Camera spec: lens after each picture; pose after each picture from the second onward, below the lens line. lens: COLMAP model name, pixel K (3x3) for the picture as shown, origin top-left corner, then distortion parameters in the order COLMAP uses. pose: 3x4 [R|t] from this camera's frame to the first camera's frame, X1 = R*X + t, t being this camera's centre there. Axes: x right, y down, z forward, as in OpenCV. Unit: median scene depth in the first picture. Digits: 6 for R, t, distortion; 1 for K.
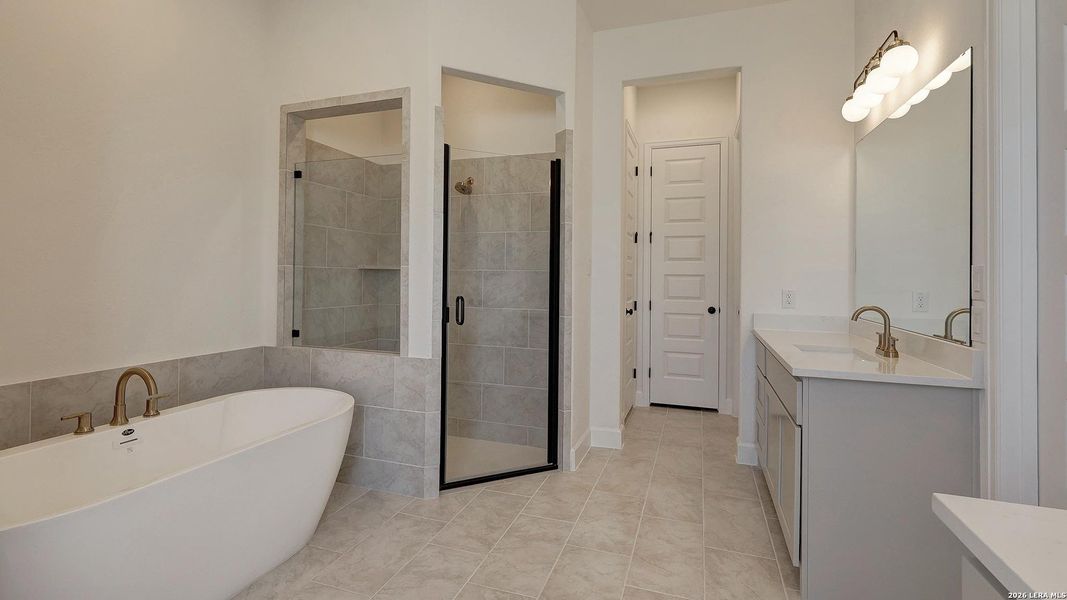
lens RADIAL K [[484.3, 0, 519.9], [0, 484.3, 271.3], [0, 0, 1]] dist [0.006881, 0.000740]
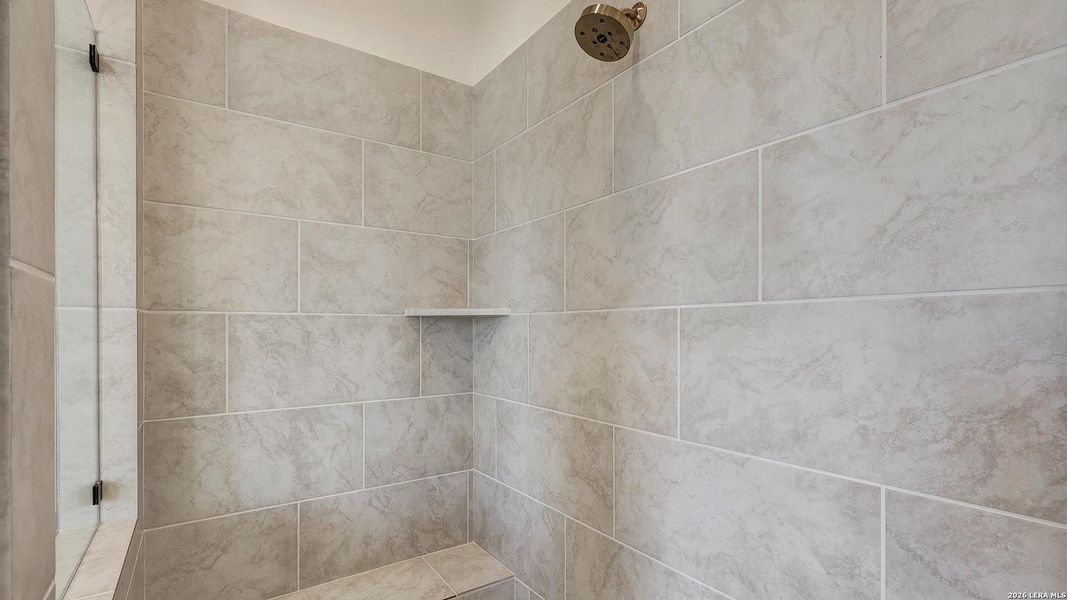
lens RADIAL K [[484.3, 0, 529.5], [0, 484.3, 324.8], [0, 0, 1]] dist [0.006881, 0.000740]
pose [[0.818997, -0.019715, -0.573459, 0.017187], [0.019929, 0.999784, -0.005911, 0.009513], [0.573452, -0.006588, 0.819213, 0.884116]]
